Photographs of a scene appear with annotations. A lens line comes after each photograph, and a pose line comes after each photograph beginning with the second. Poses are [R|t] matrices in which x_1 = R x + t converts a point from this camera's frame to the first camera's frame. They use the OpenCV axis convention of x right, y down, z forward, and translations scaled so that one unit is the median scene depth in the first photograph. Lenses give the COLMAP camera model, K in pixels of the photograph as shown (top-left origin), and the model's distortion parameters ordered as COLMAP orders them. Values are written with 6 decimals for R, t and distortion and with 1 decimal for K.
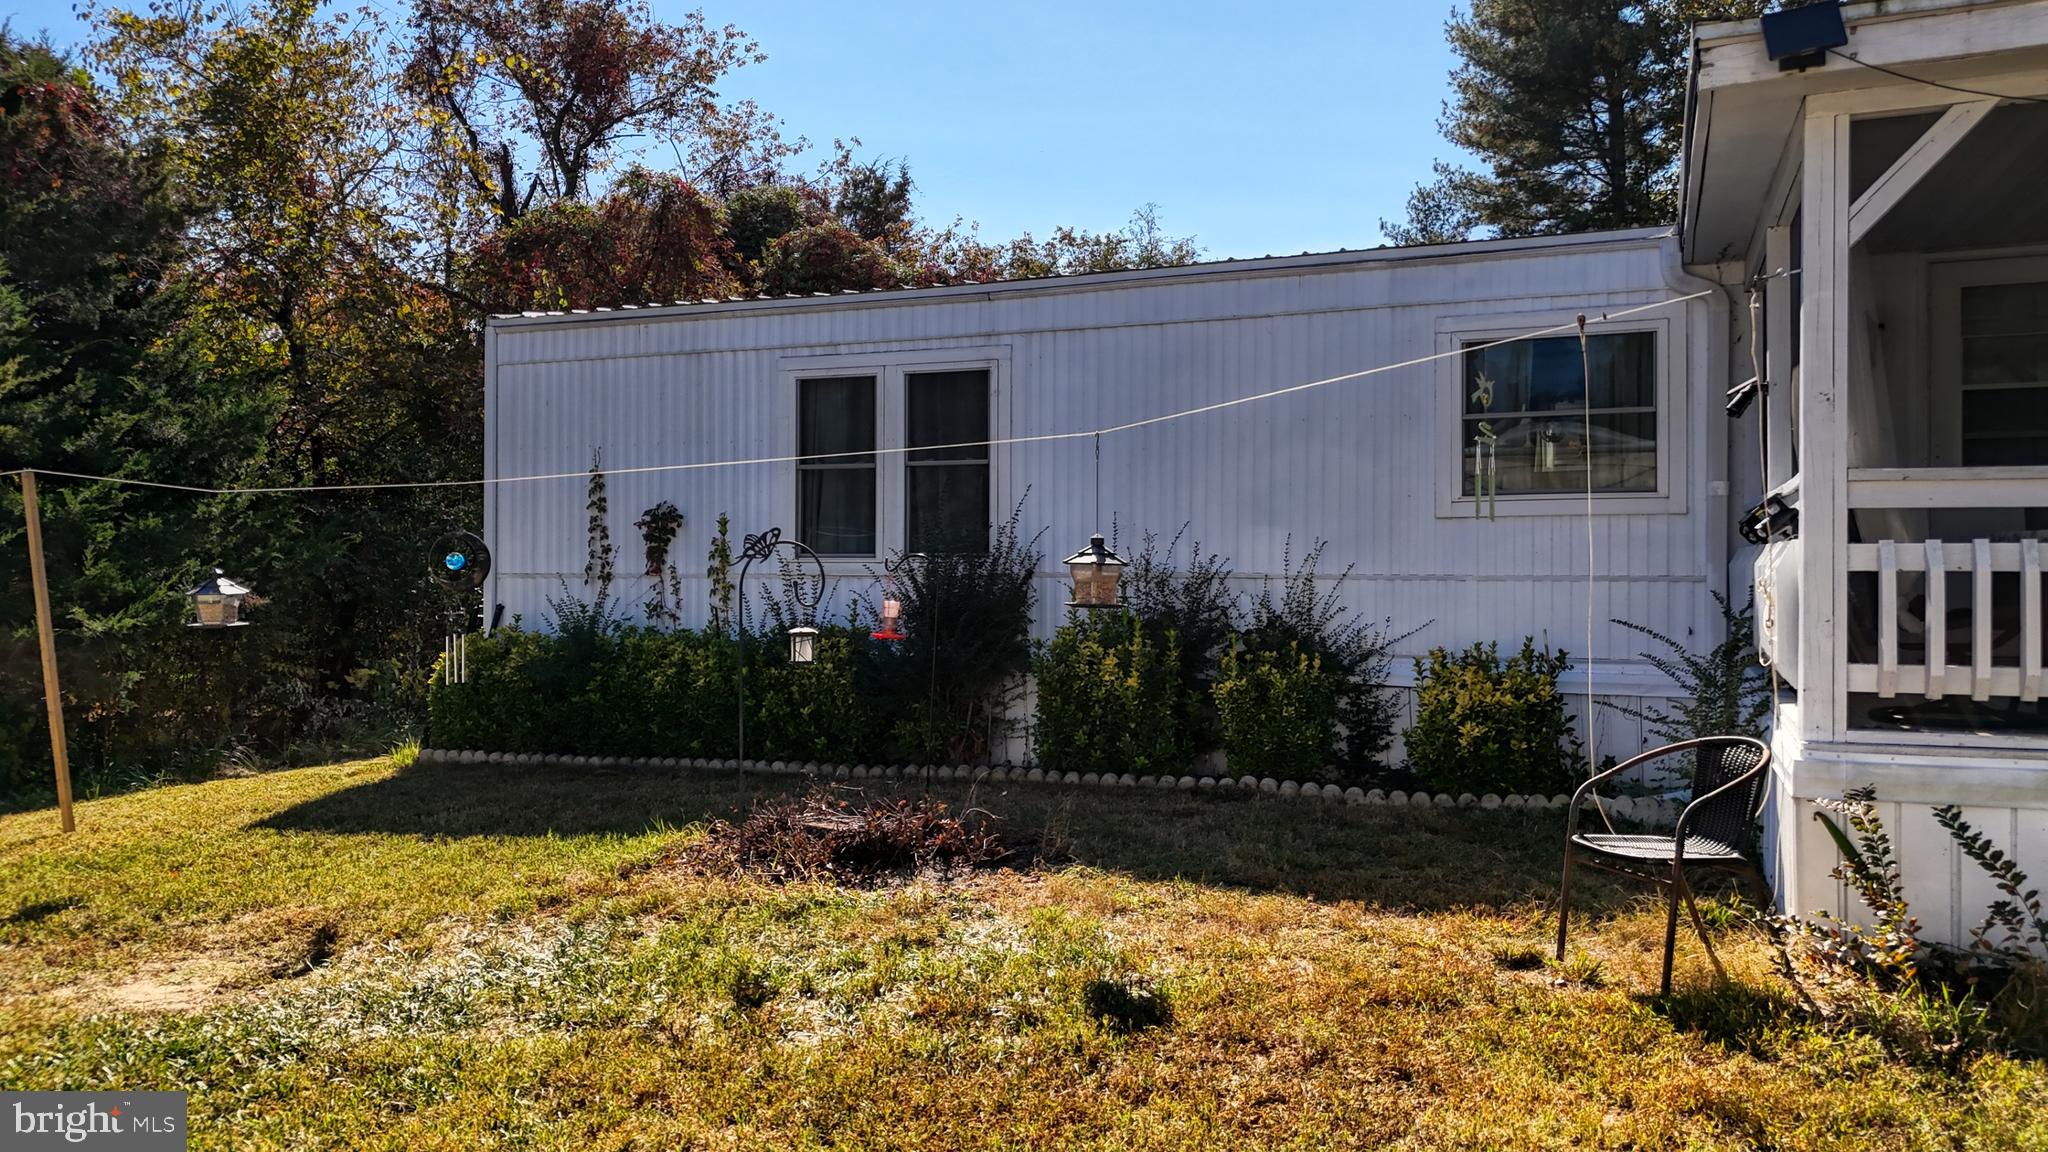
lens RADIAL K [[1451.1, 0, 1024.0], [0, 1451.1, 576.0], [0, 0, 1]] dist [0.001069, 0.002526]
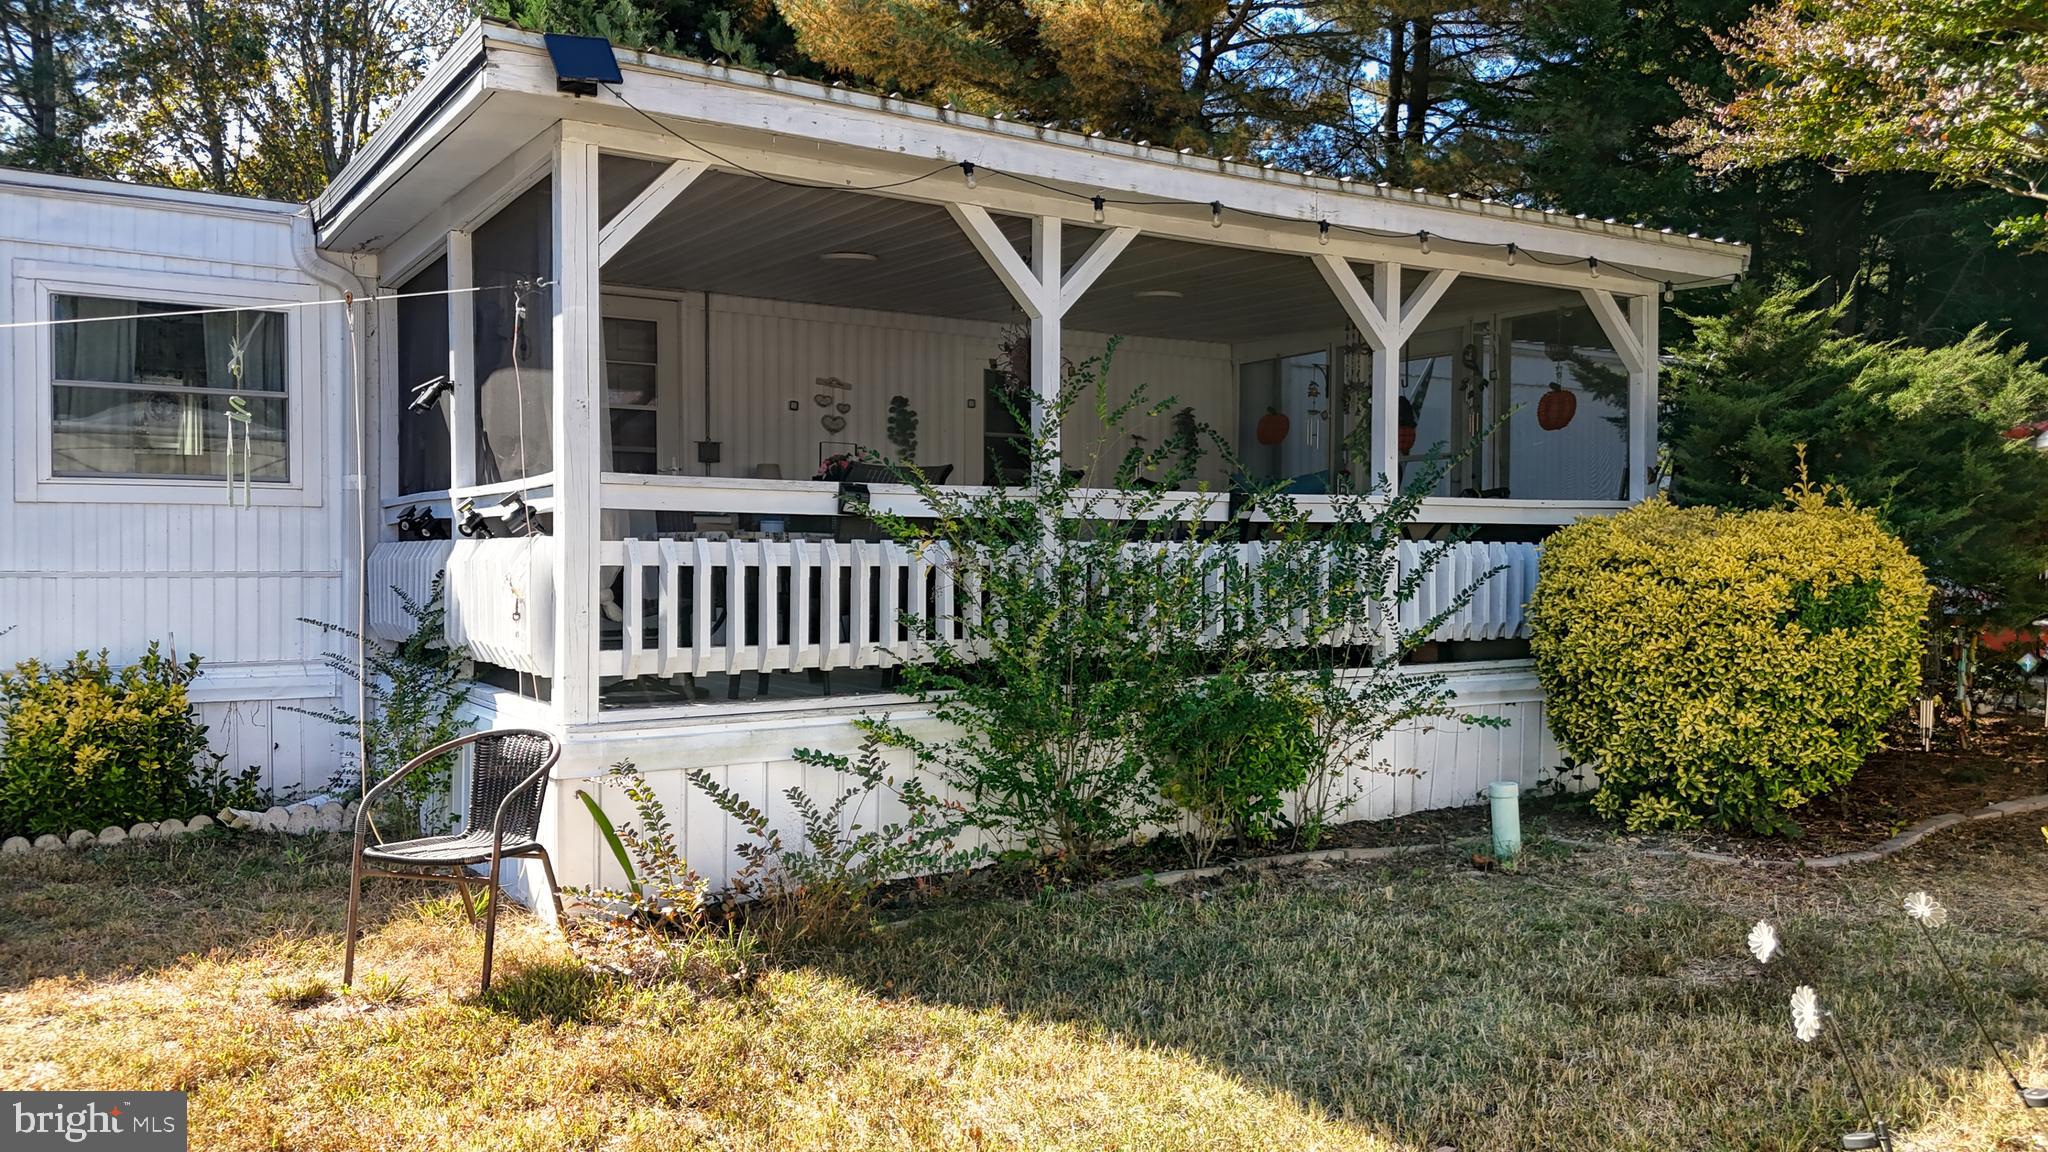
lens RADIAL K [[1475.7, 0, 1024.1], [0, 1475.7, 562.6], [0, 0, 1]] dist [0.004557, -0.002118]
pose [[0.565834, 0.002265, 0.824516, -0.163536], [0.003608, 0.999980, -0.005223, 0.001491], [-0.824511, 0.005930, 0.565814, 0.112392]]
